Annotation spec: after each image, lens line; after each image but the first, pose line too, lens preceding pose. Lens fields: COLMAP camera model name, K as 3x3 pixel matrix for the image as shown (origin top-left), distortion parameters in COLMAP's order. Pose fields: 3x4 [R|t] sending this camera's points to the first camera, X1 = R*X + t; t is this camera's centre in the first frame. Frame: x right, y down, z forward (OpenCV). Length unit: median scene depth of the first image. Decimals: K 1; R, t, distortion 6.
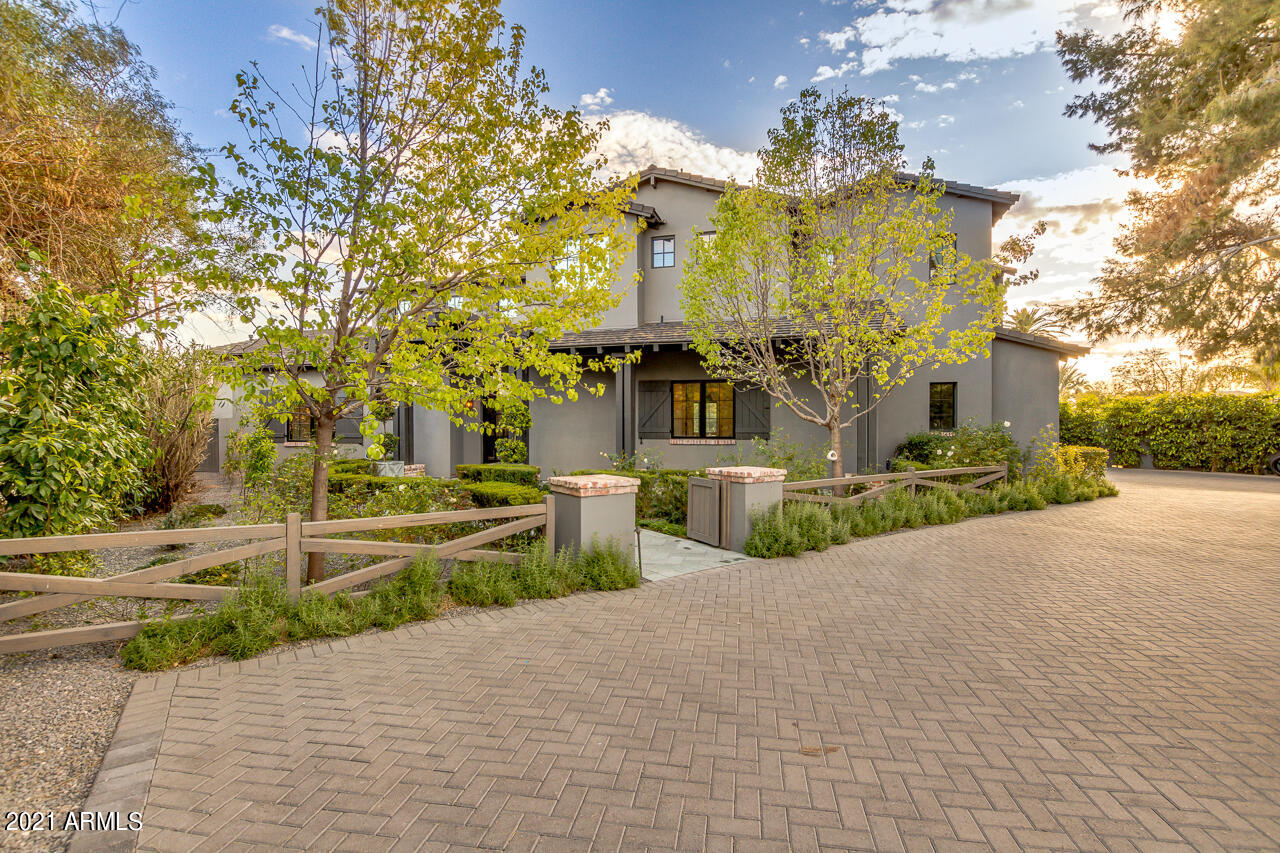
lens RADIAL K [[582.5, 0, 642.0], [0, 582.5, 430.3], [0, 0, 1]] dist [0.010188, -0.000352]
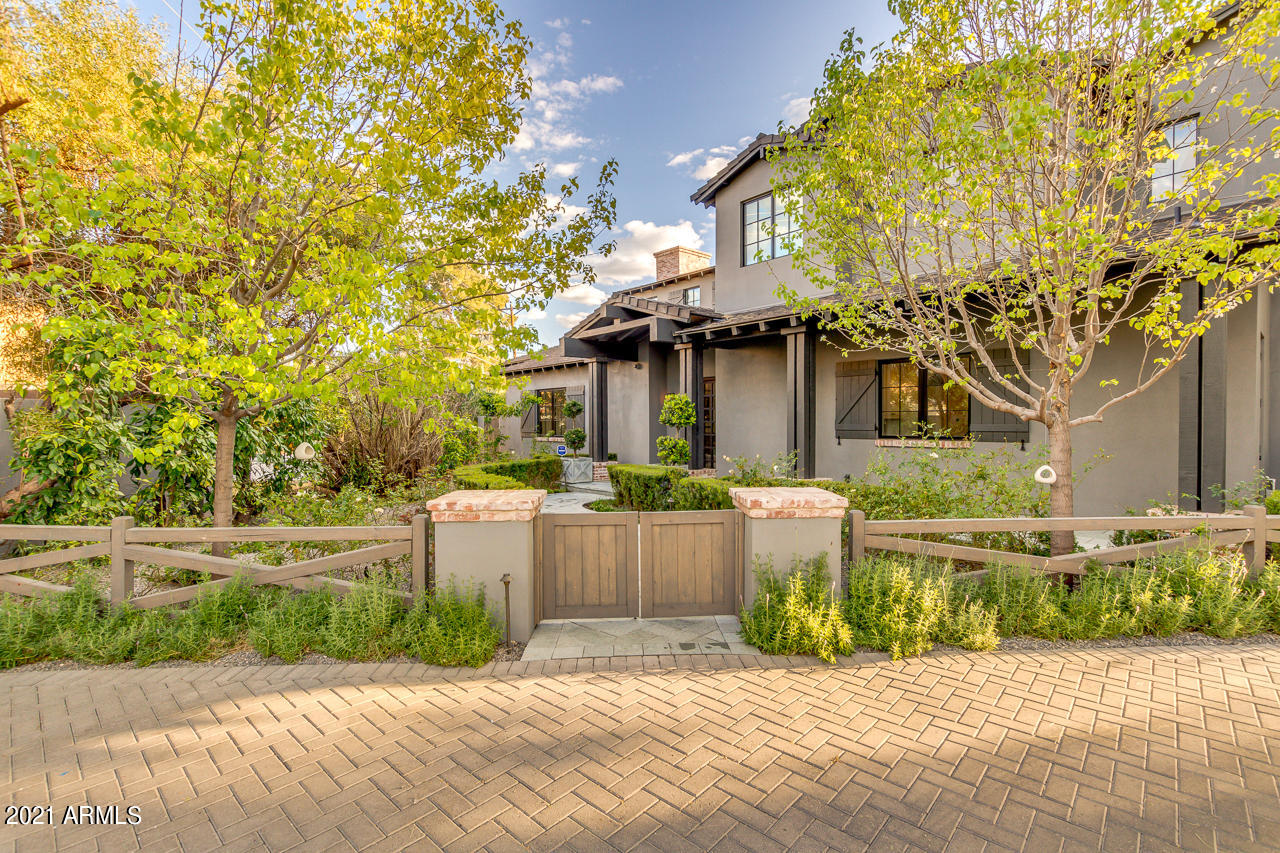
lens RADIAL K [[582.5, 0, 639.6], [0, 582.5, 424.1], [0, 0, 1]] dist [0.010188, -0.000352]
pose [[0.843028, -0.001539, -0.537868, 0.363151], [-0.000791, 0.999991, -0.004101, -0.001696], [0.537870, 0.003883, 0.843019, 0.394049]]
